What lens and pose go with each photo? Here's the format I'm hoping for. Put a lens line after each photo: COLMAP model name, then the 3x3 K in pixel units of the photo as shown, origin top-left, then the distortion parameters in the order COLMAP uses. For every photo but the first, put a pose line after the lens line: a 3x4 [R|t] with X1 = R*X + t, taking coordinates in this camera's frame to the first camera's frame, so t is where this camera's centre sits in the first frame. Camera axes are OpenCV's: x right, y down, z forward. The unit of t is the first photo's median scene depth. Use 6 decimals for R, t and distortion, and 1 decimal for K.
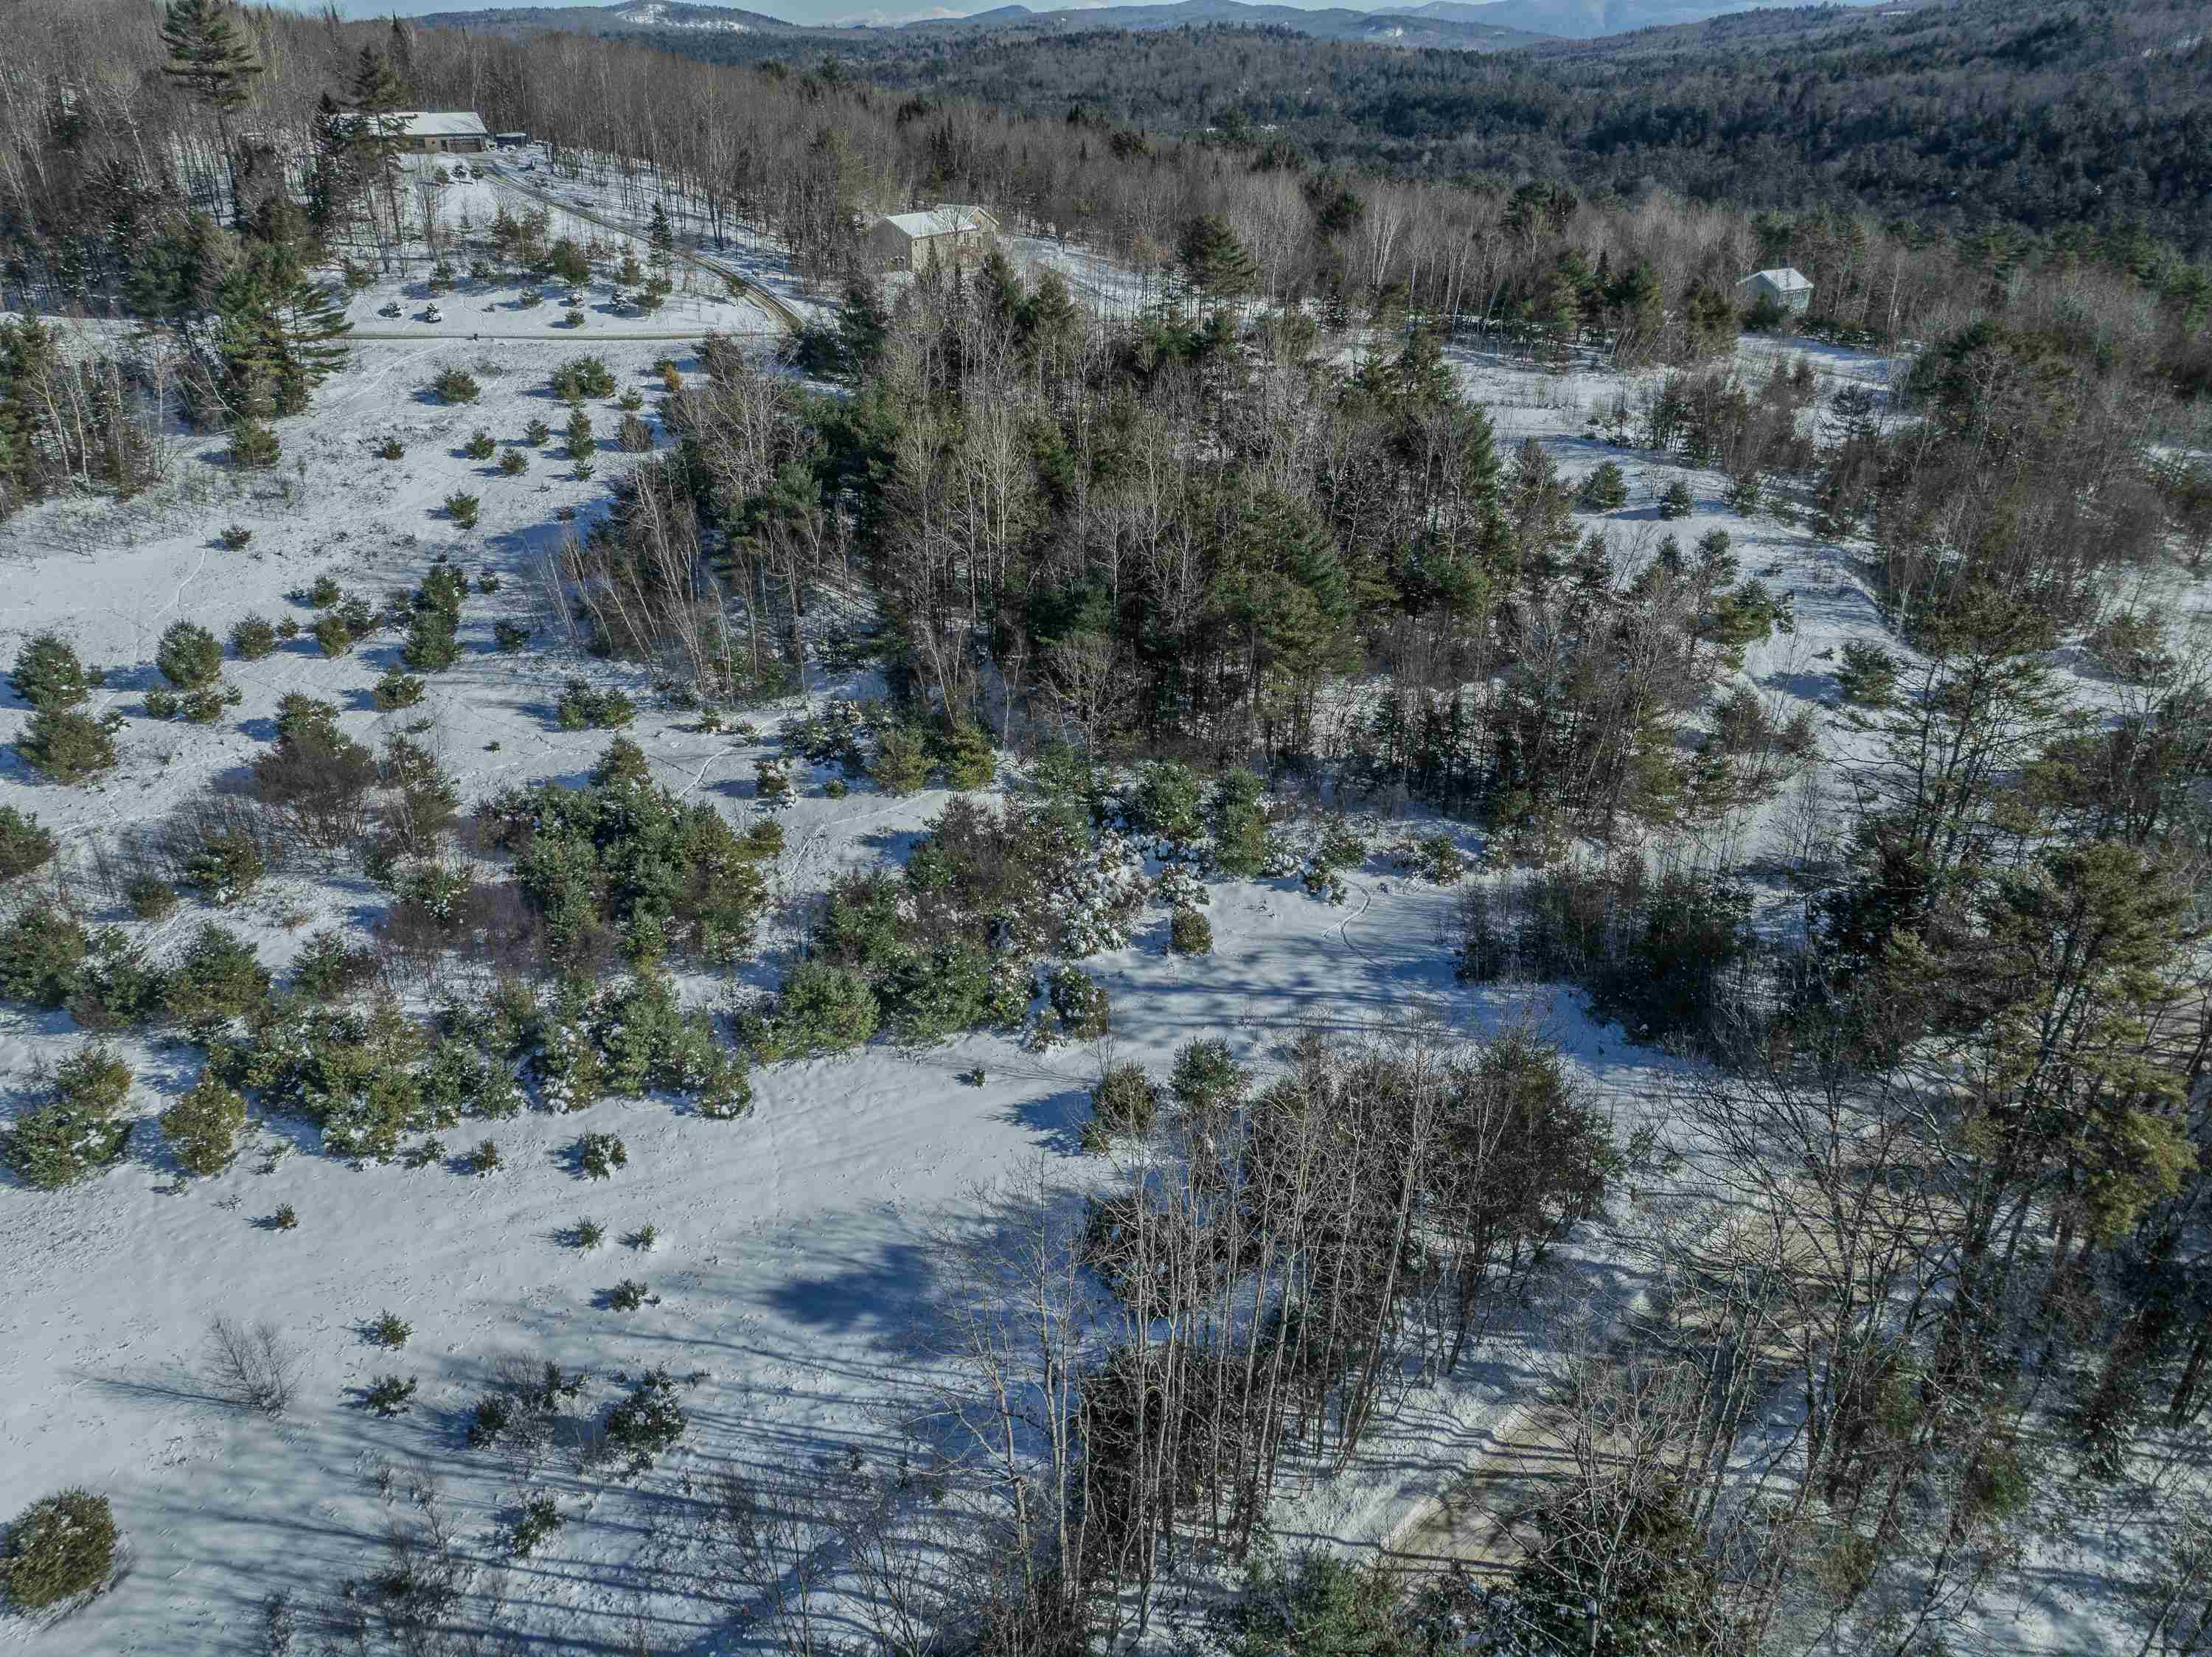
lens RADIAL K [[1555.6, 0, 1100.2], [0, 1555.6, 824.4], [0, 0, 1]] dist [-0.020469, -0.026365]
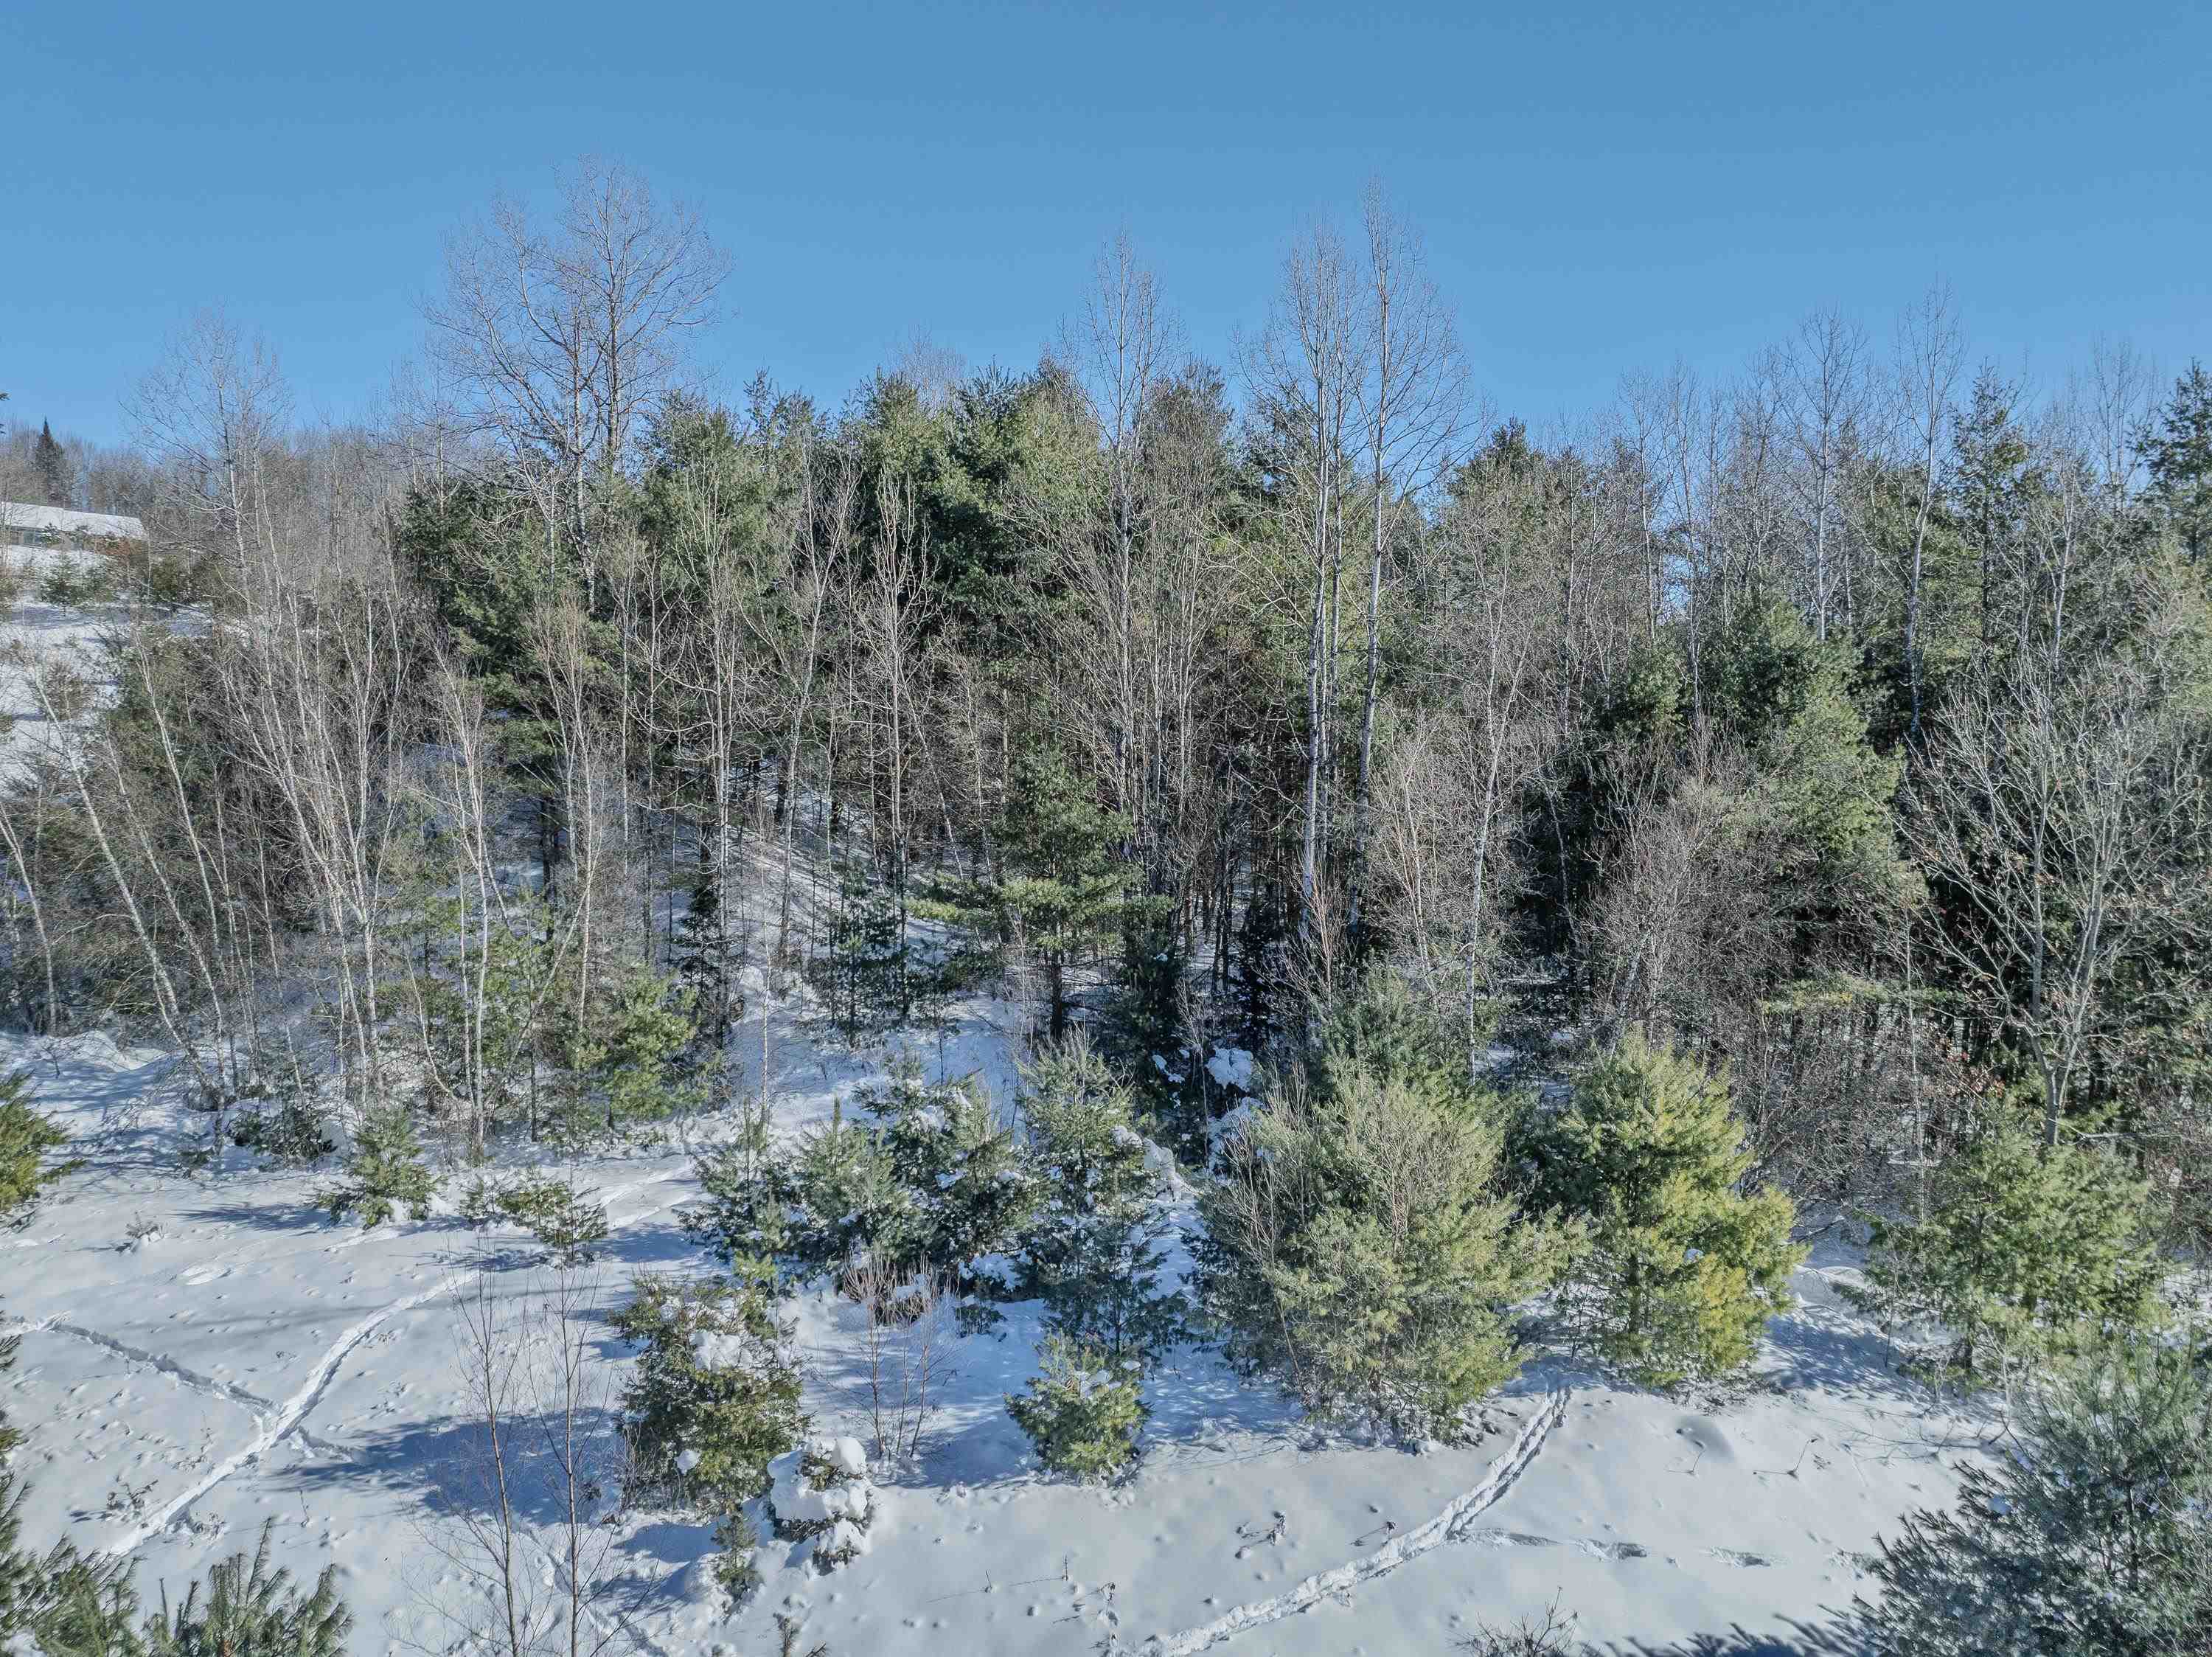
lens RADIAL K [[1559.2, 0, 1101.5], [0, 1559.2, 827.5], [0, 0, 1]] dist [-0.047130, 0.012486]
pose [[0.984327, -0.006531, 0.176233, -0.198700], [0.077211, 0.914408, -0.397362, -0.014385], [-0.158554, 0.404741, 0.900580, 0.806918]]
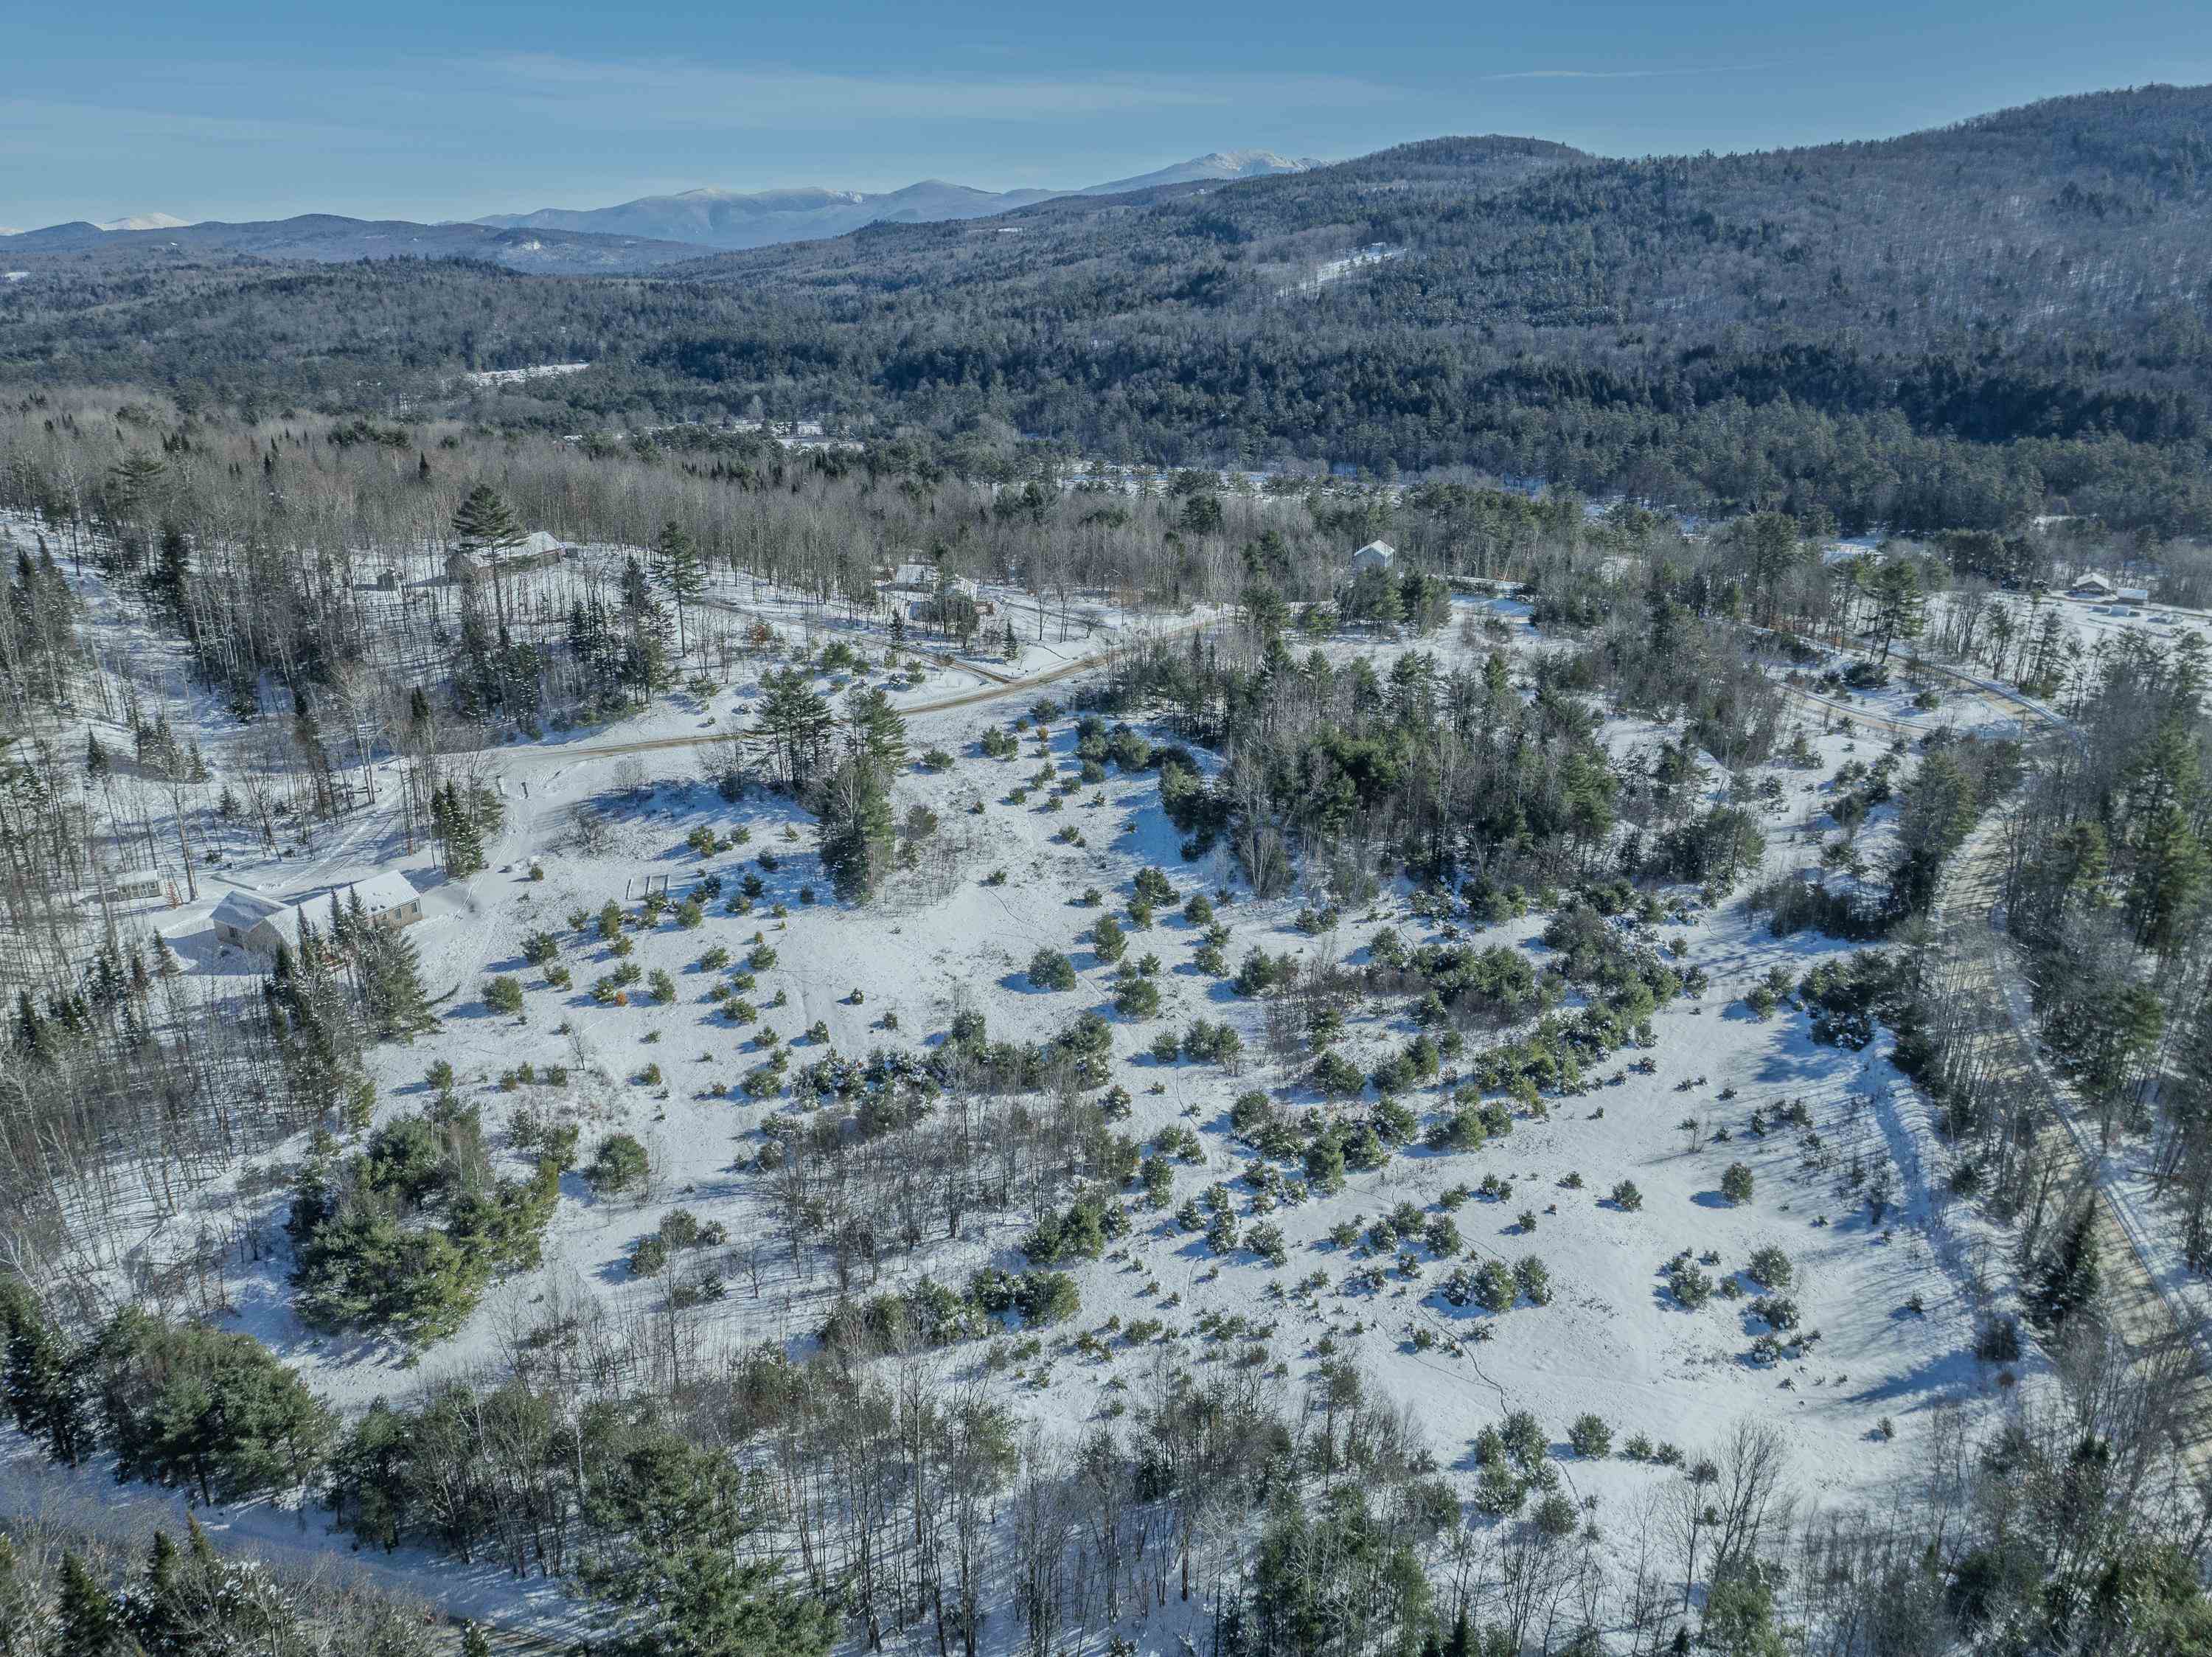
lens RADIAL K [[1559.2, 0, 1101.5], [0, 1559.2, 827.5], [0, 0, 1]] dist [-0.047130, 0.012486]
pose [[0.867238, -0.183111, 0.463000, -1.521690], [0.231658, 0.971528, -0.049686, -0.164857], [-0.440719, 0.150347, 0.884965, -0.603475]]
